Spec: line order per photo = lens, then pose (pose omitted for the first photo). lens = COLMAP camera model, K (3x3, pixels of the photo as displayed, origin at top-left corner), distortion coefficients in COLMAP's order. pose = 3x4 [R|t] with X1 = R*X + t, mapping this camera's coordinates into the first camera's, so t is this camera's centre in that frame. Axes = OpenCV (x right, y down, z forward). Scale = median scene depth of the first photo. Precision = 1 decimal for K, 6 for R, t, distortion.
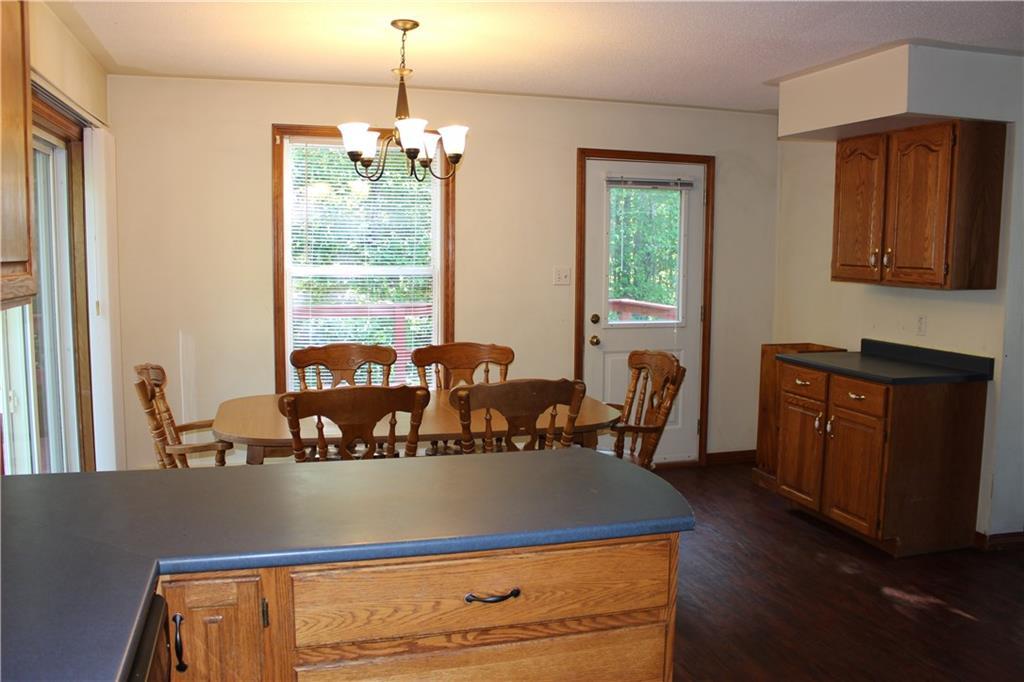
lens RADIAL K [[851.7, 0, 514.0], [0, 851.7, 340.6], [0, 0, 1]] dist [-0.152939, 0.120016]
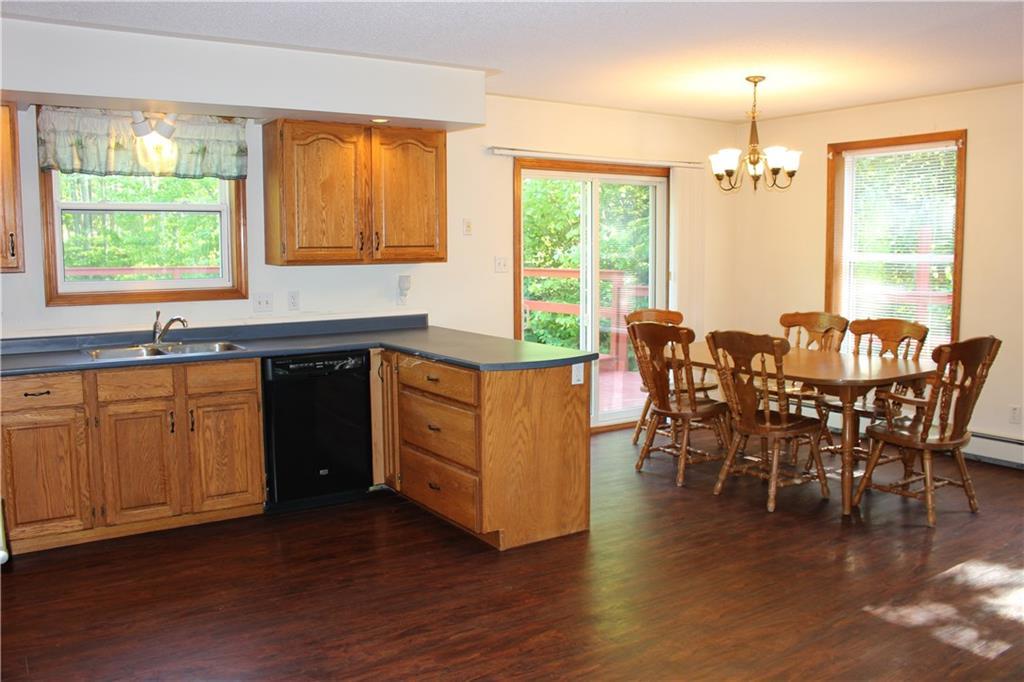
lens RADIAL K [[851.7, 0, 513.5], [0, 851.7, 341.1], [0, 0, 1]] dist [-0.152939, 0.120016]
pose [[0.281679, 0.091378, -0.955148, 0.875772], [-0.086068, 0.993848, 0.069699, -0.001480], [0.955641, 0.062575, 0.287811, 0.178856]]
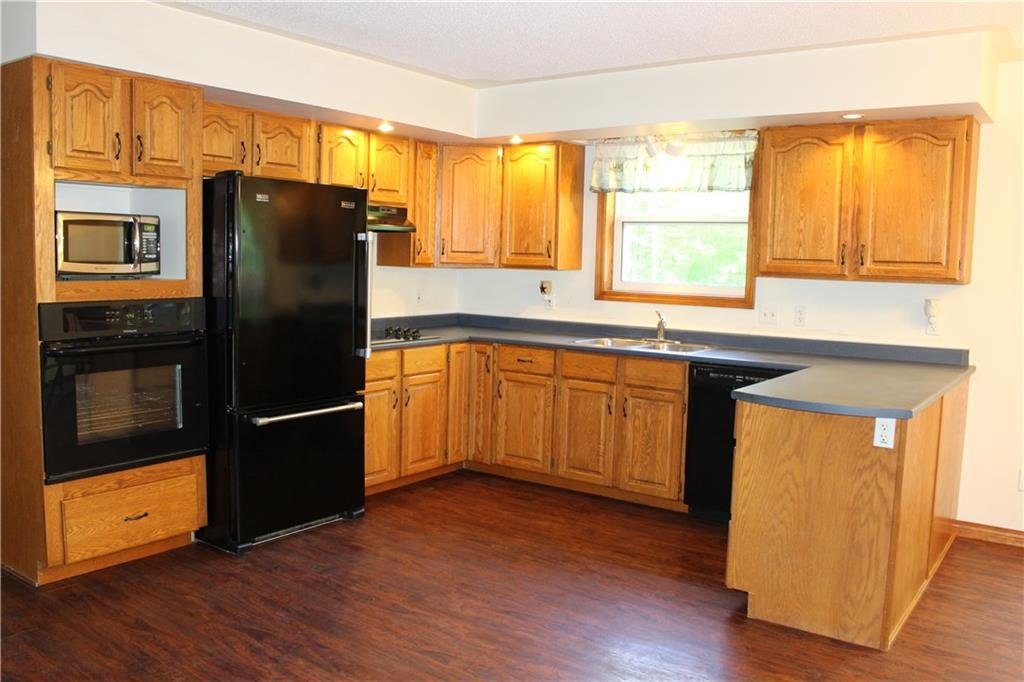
lens RADIAL K [[851.7, 0, 508.5], [0, 851.7, 346.8], [0, 0, 1]] dist [-0.152939, 0.120016]
pose [[-0.802619, 0.026397, -0.595907, 0.652940], [-0.093455, 0.981118, 0.169334, -0.056485], [0.589125, 0.191602, -0.784997, 0.819943]]
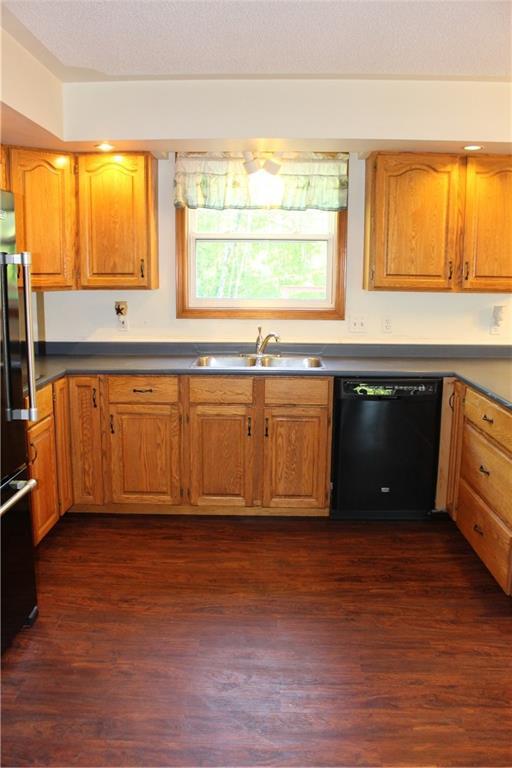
lens RADIAL K [[638.8, 0, 257.5], [0, 638.8, 388.3], [0, 0, 1]] dist [-0.152939, 0.120016]
pose [[-0.317682, 0.153341, -0.935716, 0.647762], [-0.103342, 0.975359, 0.194922, -0.019368], [0.942549, 0.158622, -0.294008, 0.320811]]
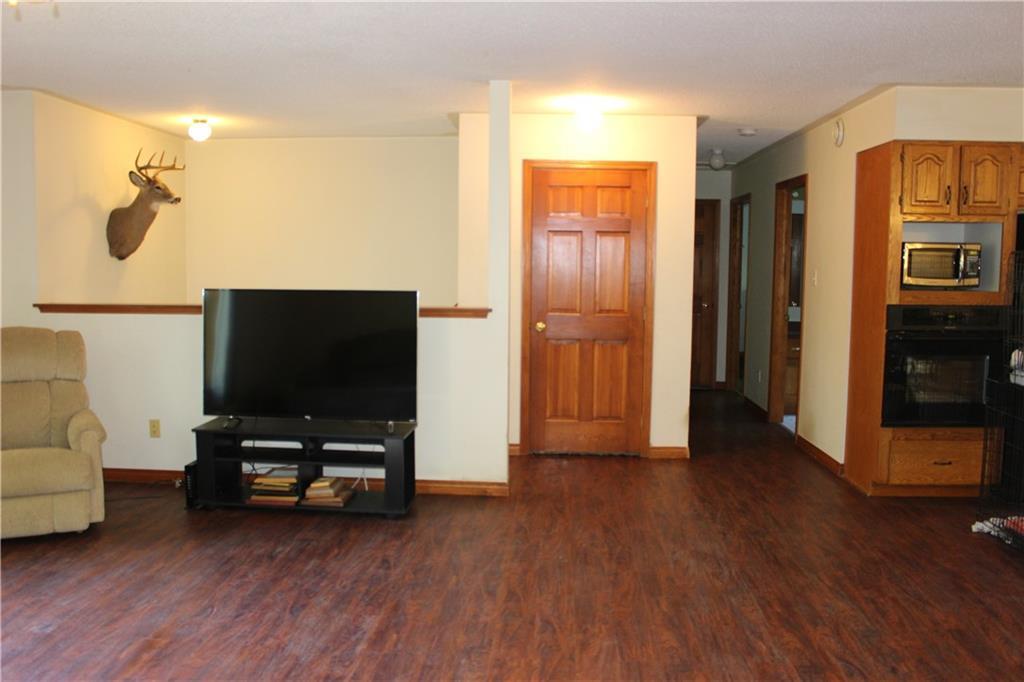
lens RADIAL K [[851.7, 0, 509.0], [0, 851.7, 341.0], [0, 0, 1]] dist [-0.152939, 0.120016]
pose [[-0.939148, -0.054799, 0.339113, 0.649247], [0.011224, 0.981771, 0.189734, -0.097061], [-0.343328, 0.181995, -0.921414, 1.173531]]
